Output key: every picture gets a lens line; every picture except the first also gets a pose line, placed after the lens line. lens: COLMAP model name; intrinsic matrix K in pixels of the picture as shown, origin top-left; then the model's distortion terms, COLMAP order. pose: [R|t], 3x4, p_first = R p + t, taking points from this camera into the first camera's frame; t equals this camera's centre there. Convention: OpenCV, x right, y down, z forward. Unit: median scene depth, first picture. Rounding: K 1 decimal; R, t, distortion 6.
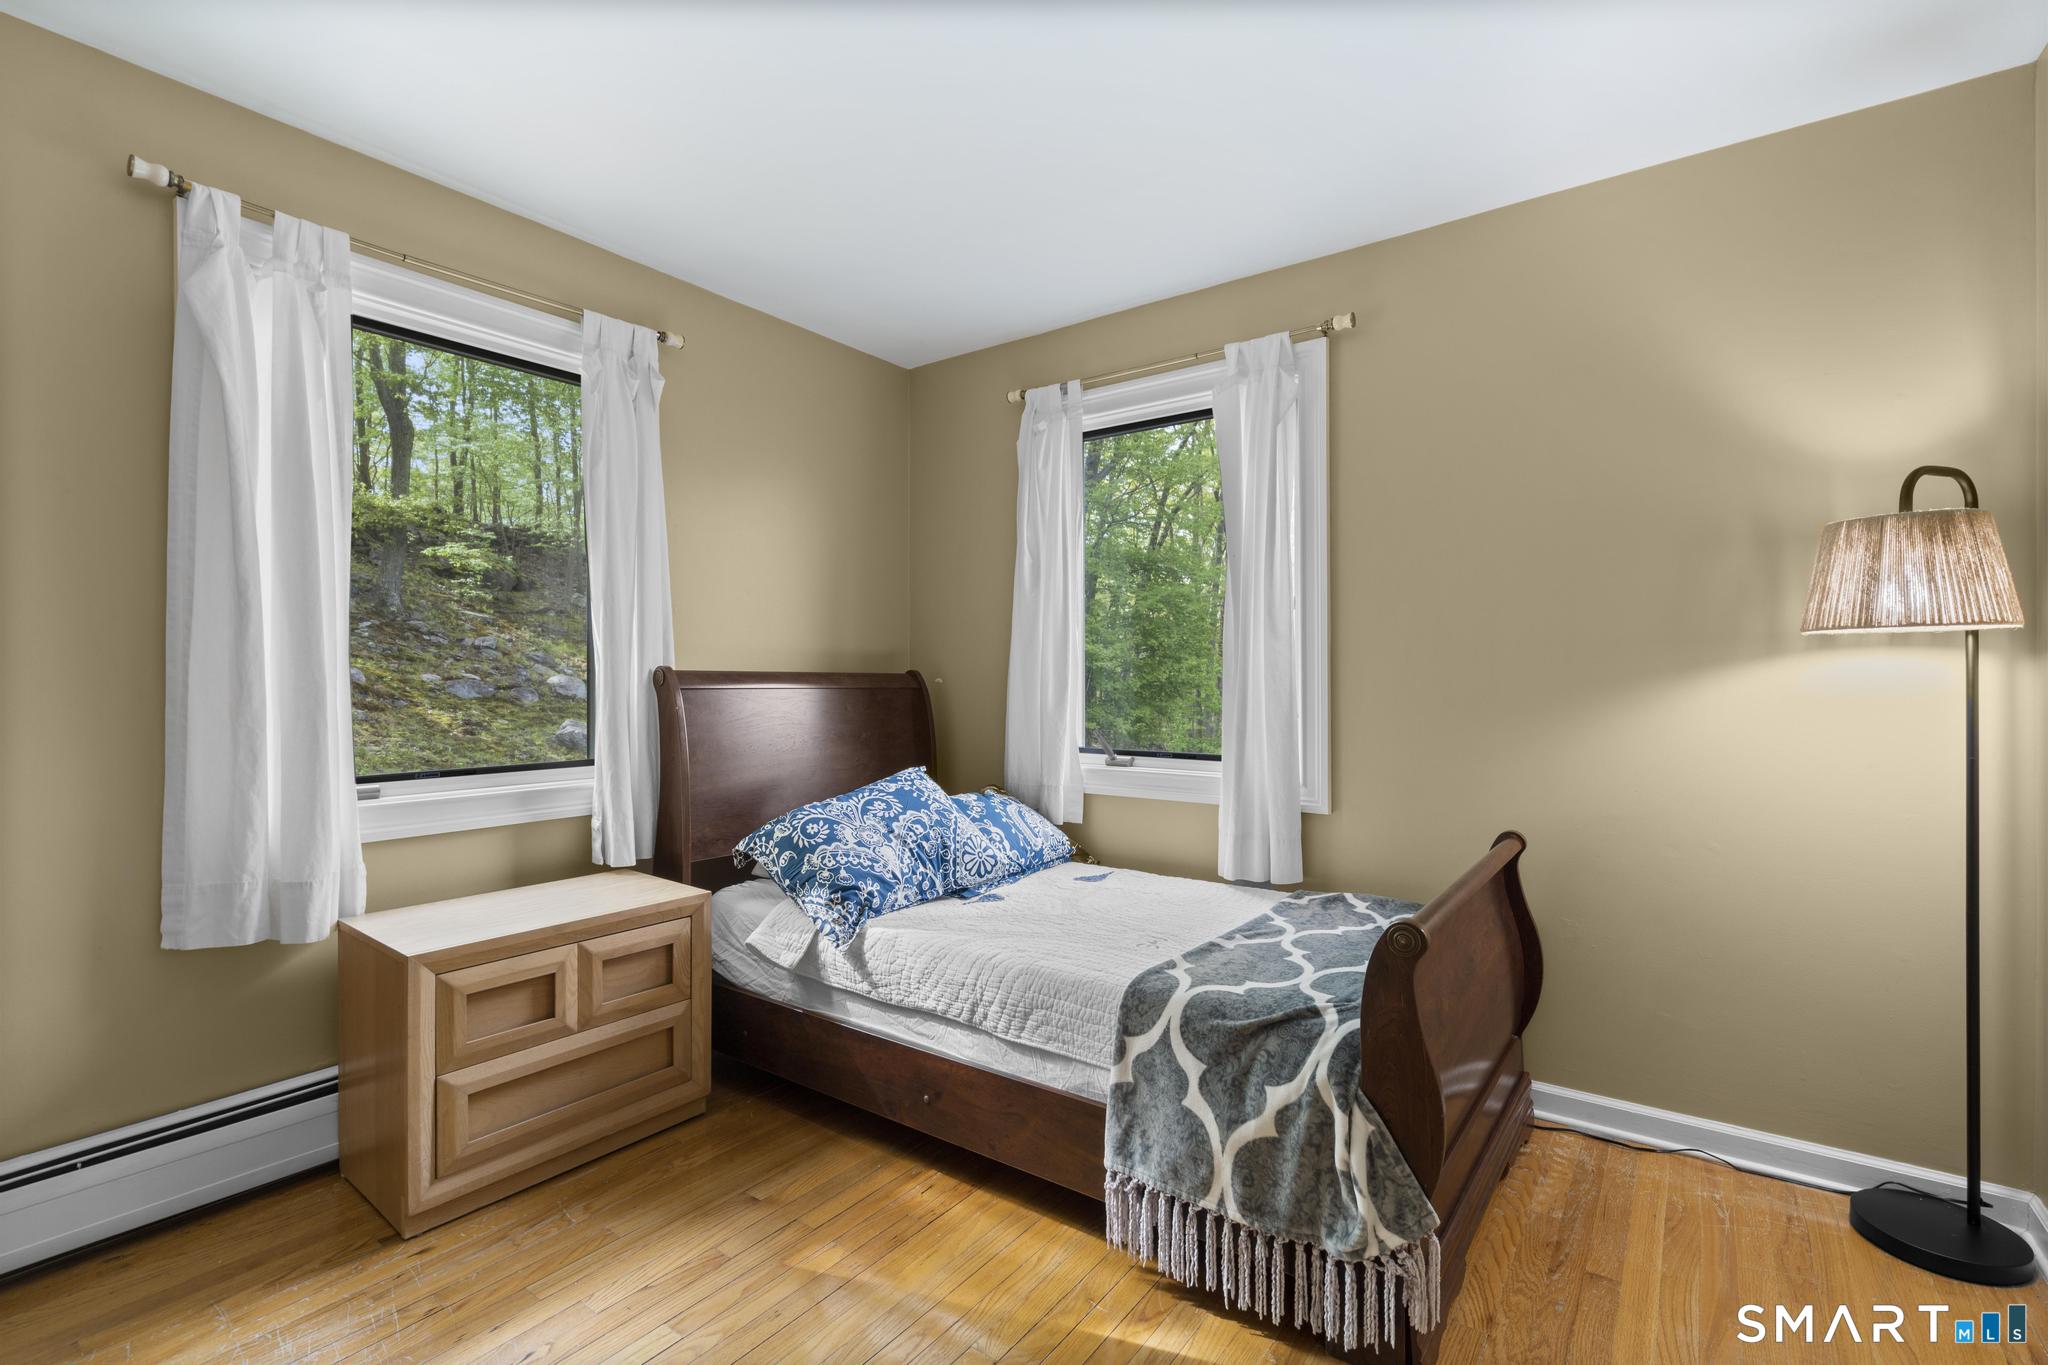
lens RADIAL K [[922.1, 0, 1040.9], [0, 922.1, 679.1], [0, 0, 1]] dist [-0.004723, 0.001701]
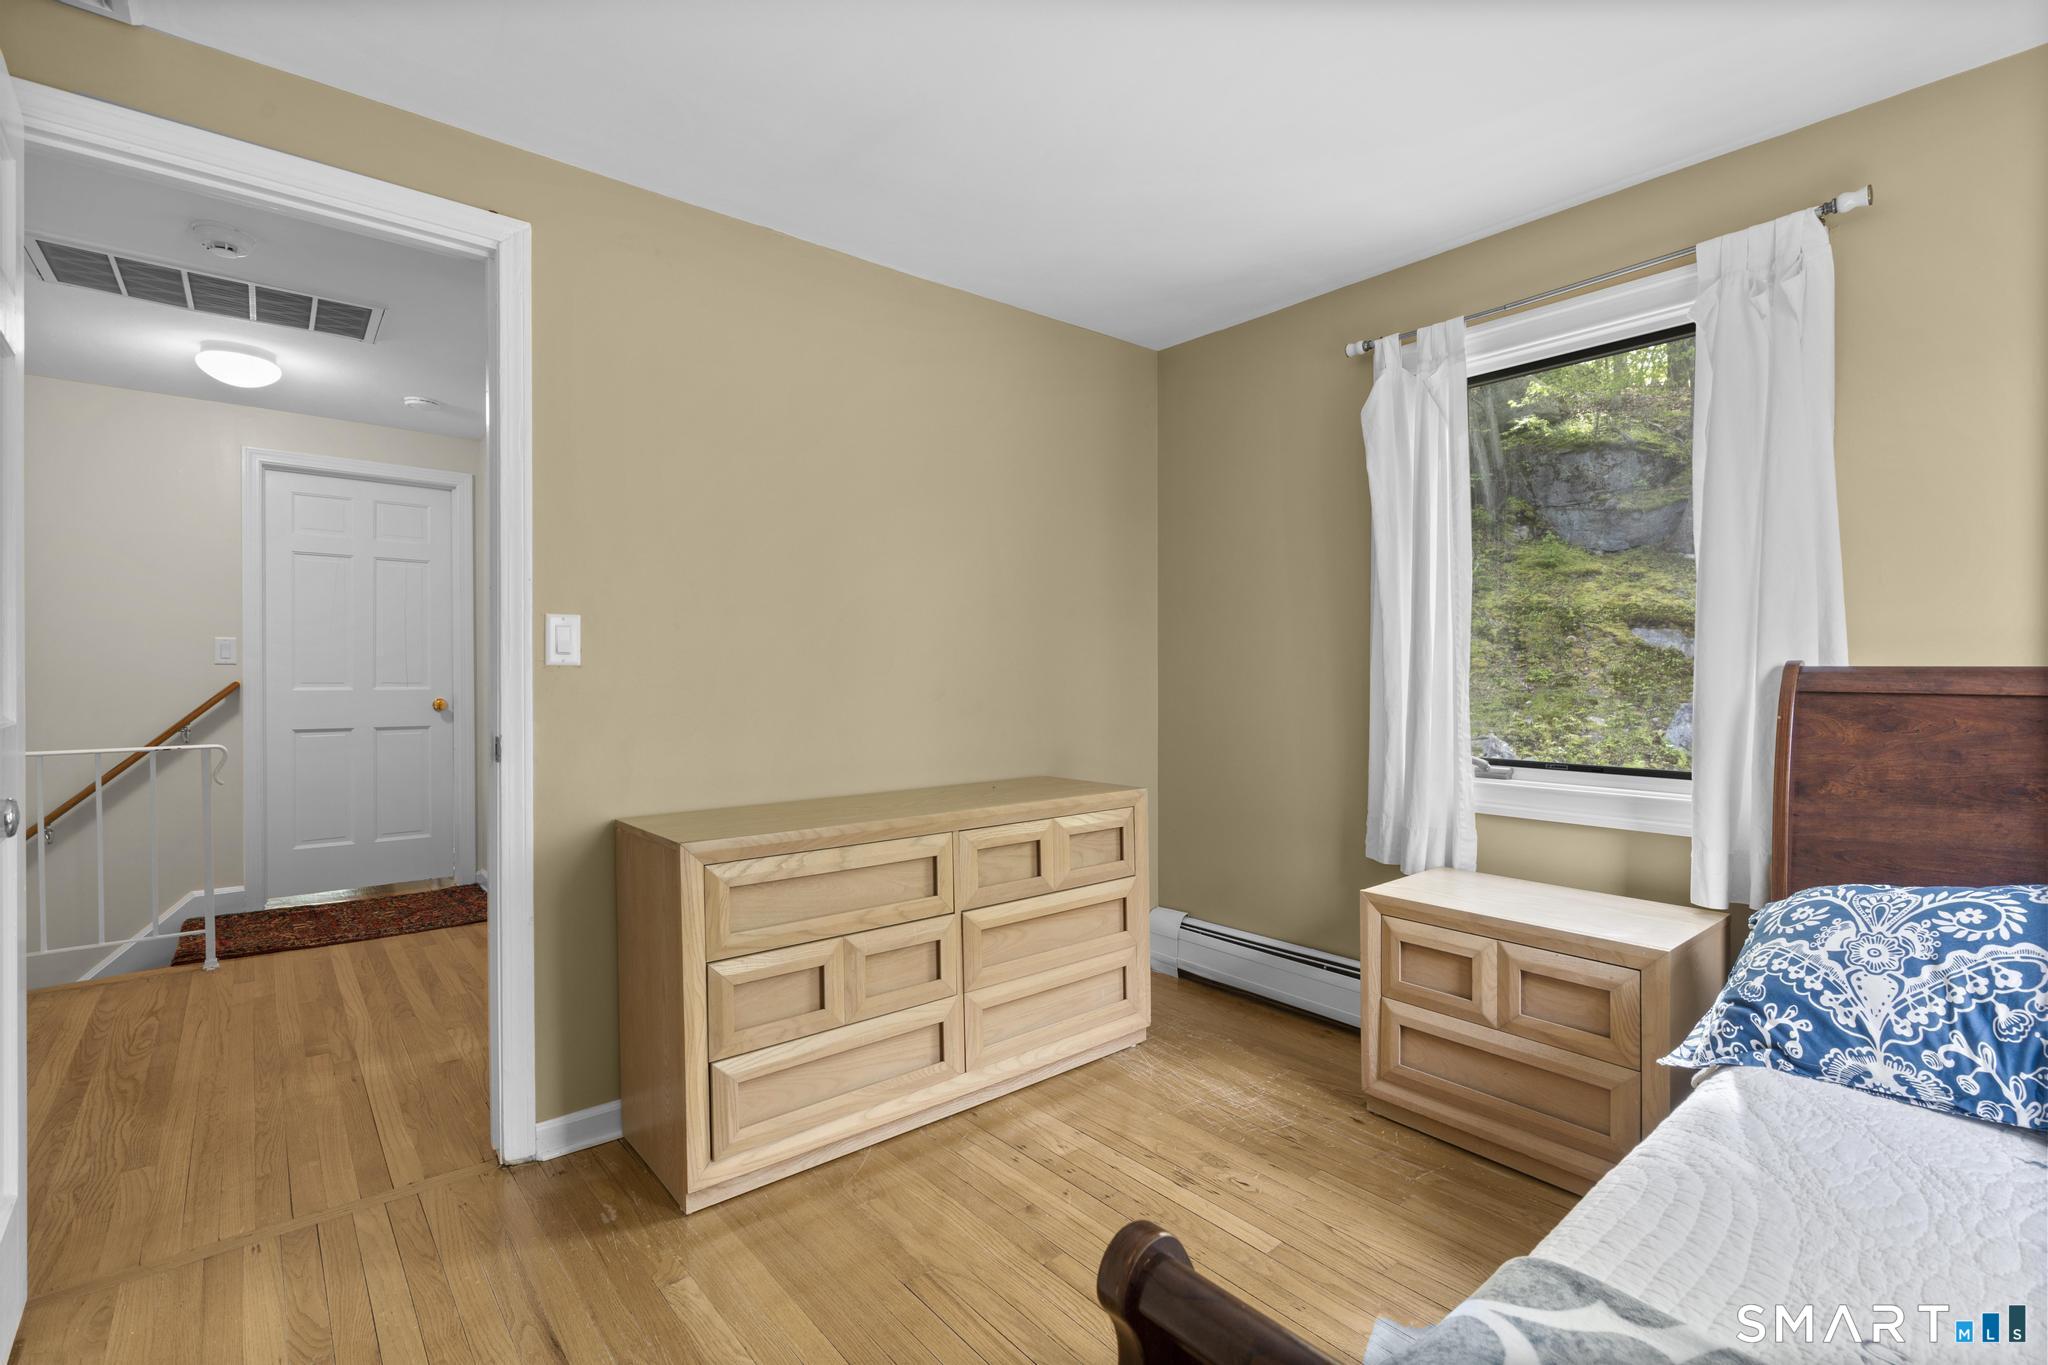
lens RADIAL K [[922.1, 0, 1038.6], [0, 922.1, 684.6], [0, 0, 1]] dist [-0.004723, 0.001701]
pose [[-0.231831, 0.010044, -0.972704, 0.575768], [-0.001010, 0.999944, 0.010566, -0.003005], [0.972756, 0.003432, -0.231807, 0.729045]]
